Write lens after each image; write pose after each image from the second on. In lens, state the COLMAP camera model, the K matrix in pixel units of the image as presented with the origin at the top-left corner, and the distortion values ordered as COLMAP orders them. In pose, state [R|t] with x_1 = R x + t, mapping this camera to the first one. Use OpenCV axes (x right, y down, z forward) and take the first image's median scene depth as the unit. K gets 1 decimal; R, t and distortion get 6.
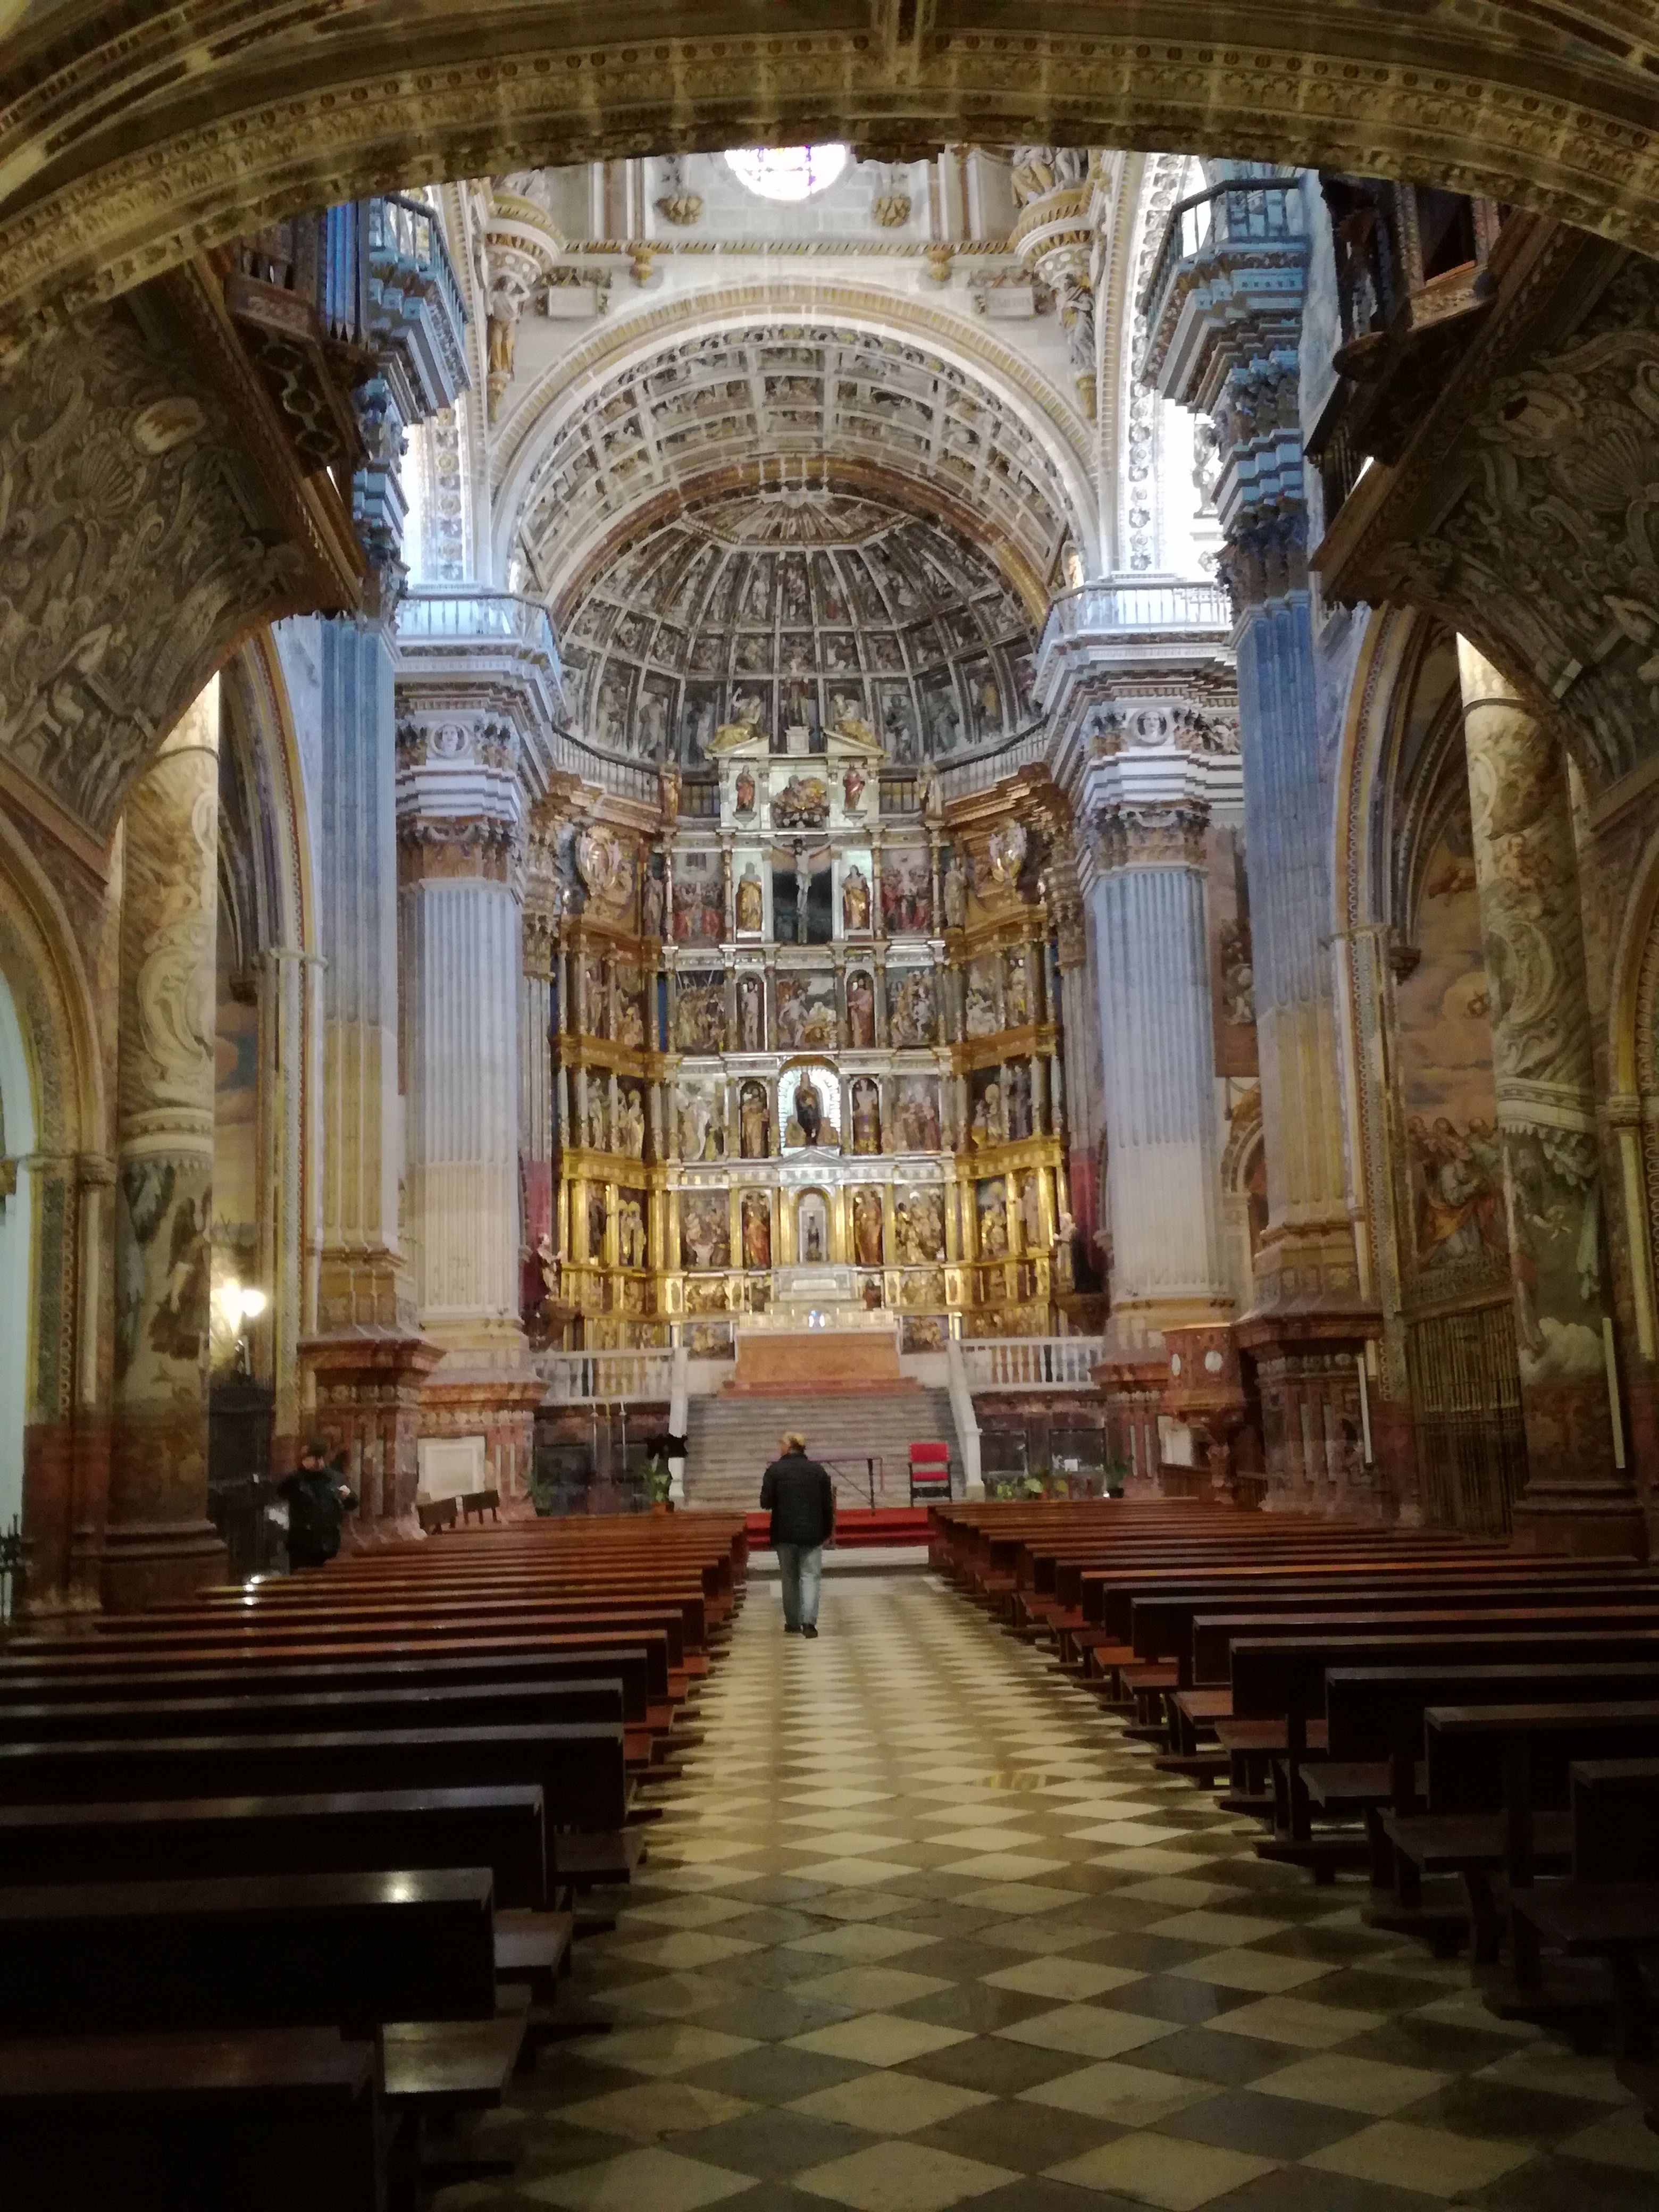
lens RADIAL K [[2036.7, 0, 829.5], [0, 2036.7, 1106.0], [0, 0, 1]] dist [0.000264, -0.000044]
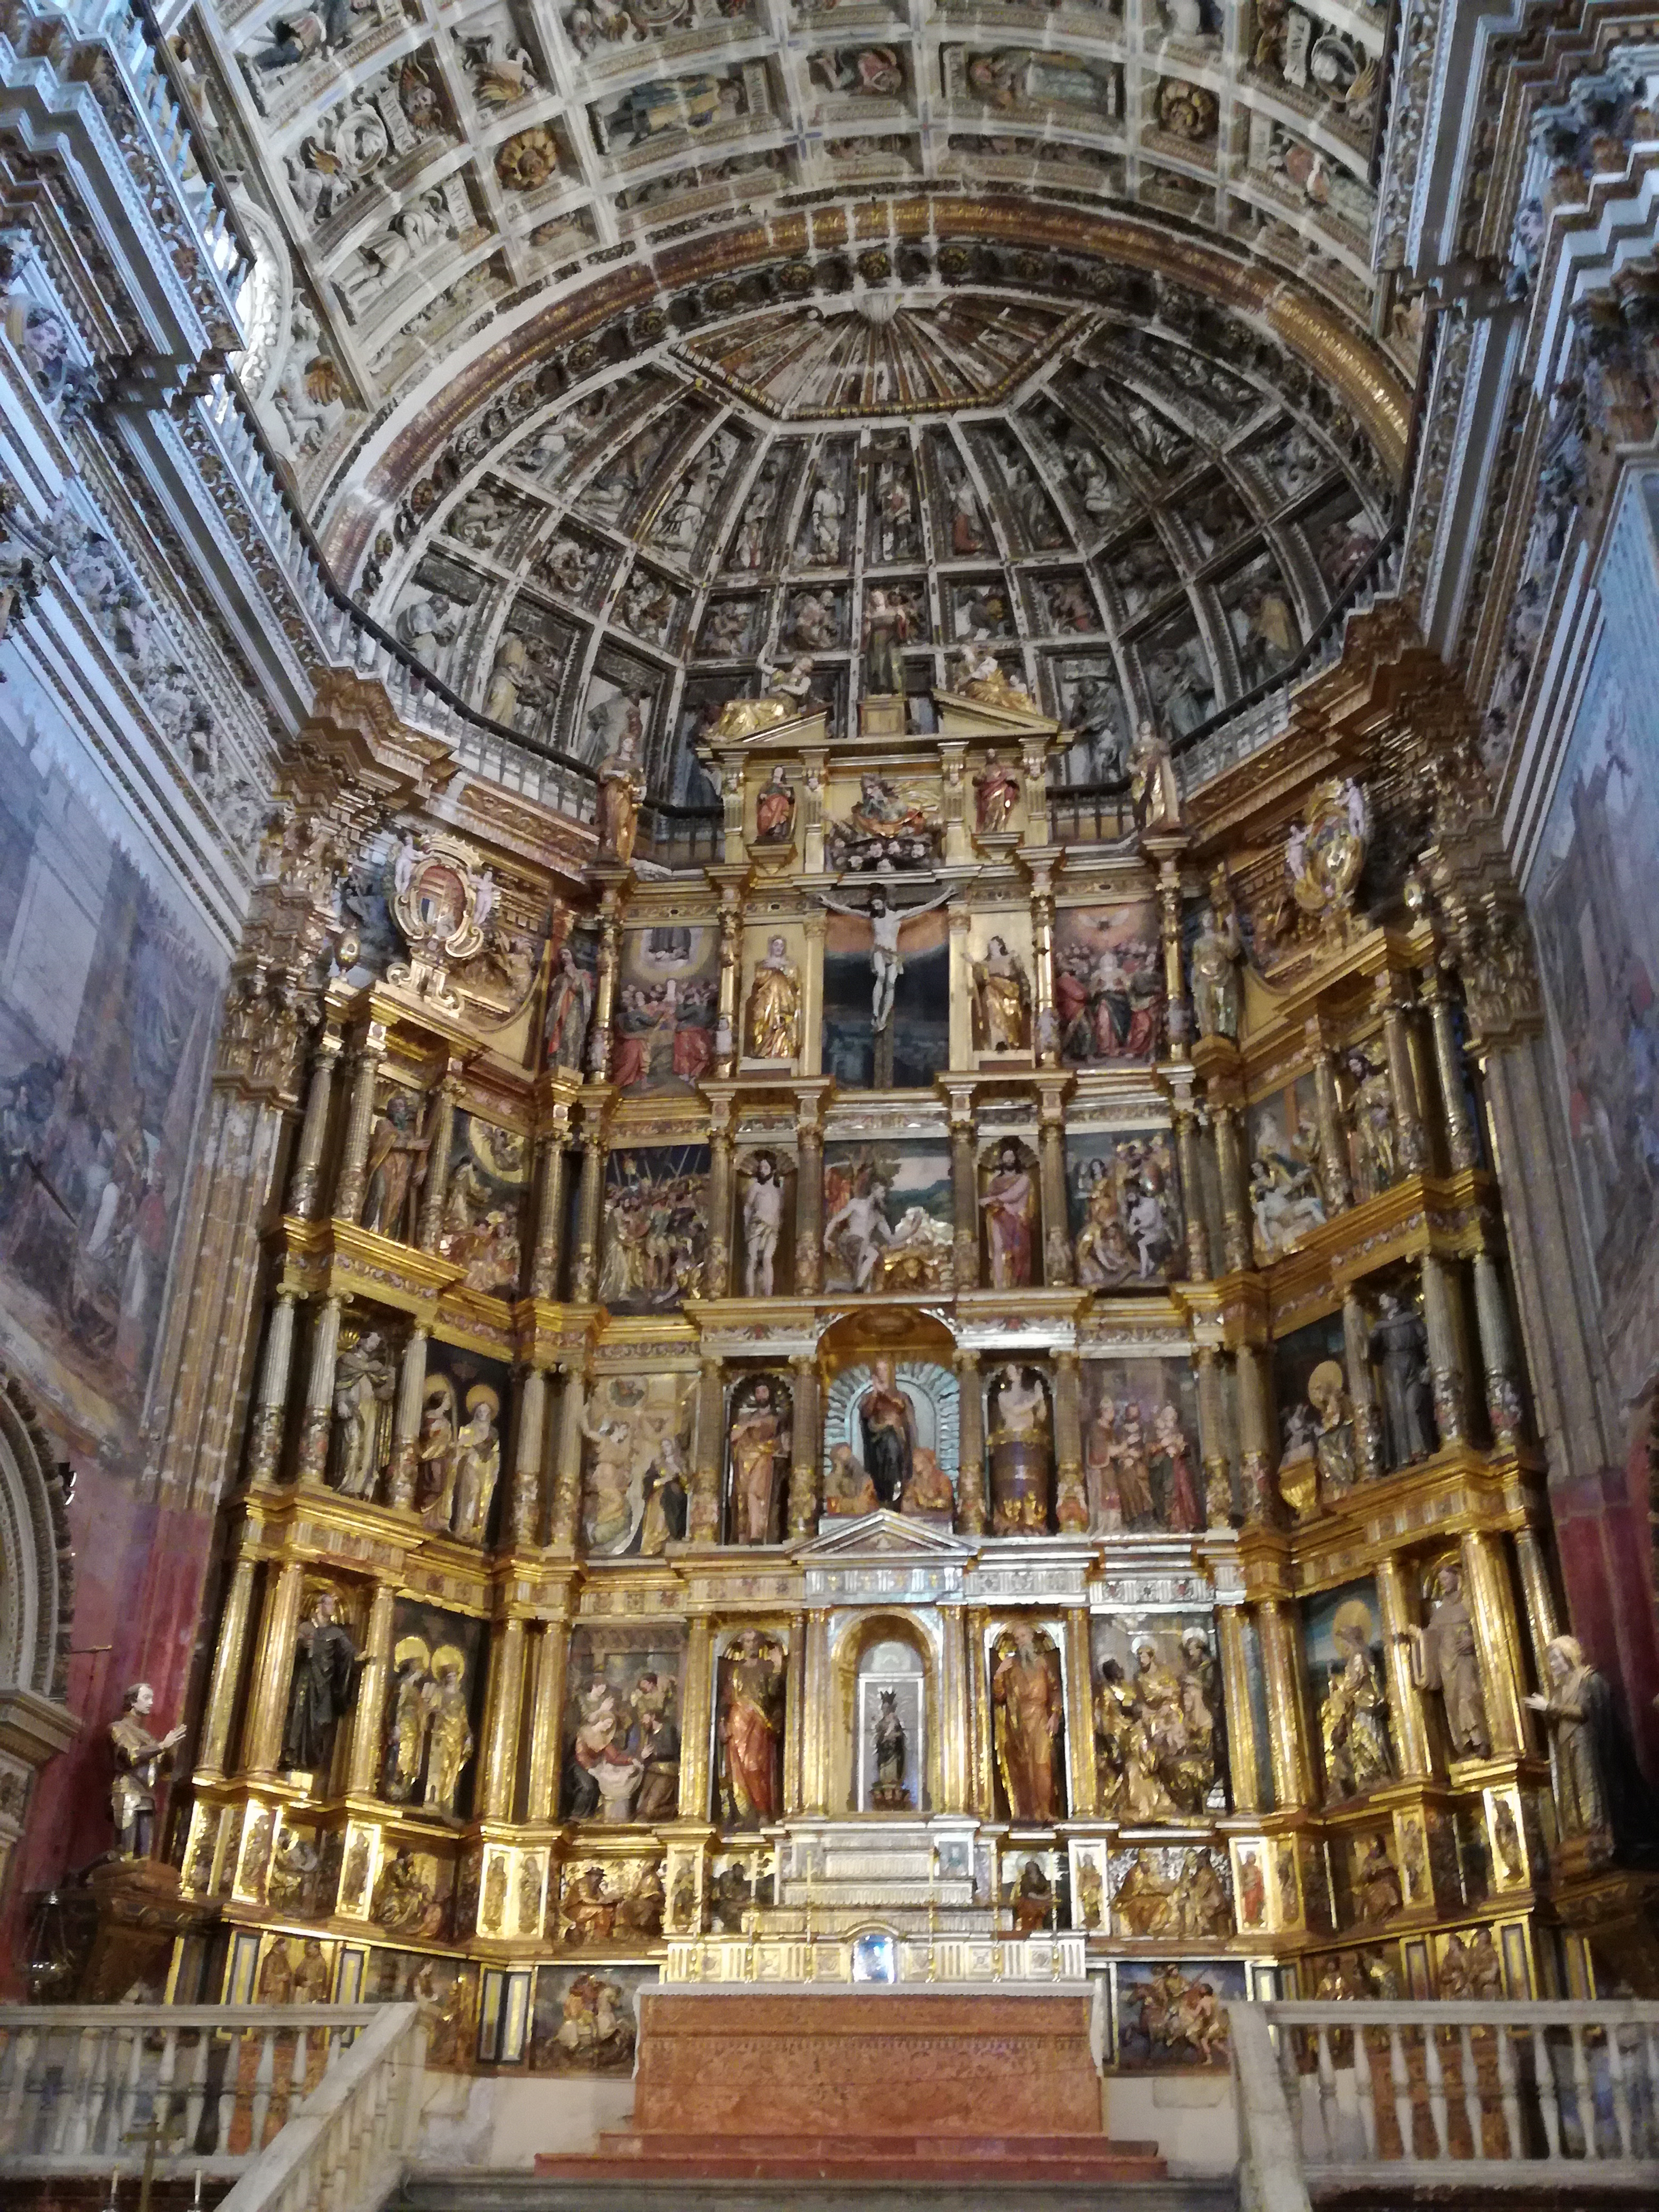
lens RADIAL K [[2083.2, 0, 844.9], [0, 2083.2, 1105.0], [0, 0, 1]] dist [0.145363, -0.360449]
pose [[0.991055, -0.028176, -0.130445, 0.040238], [-0.017392, 0.941855, -0.335570, 0.083548], [0.132315, 0.334837, 0.932940, 0.565708]]
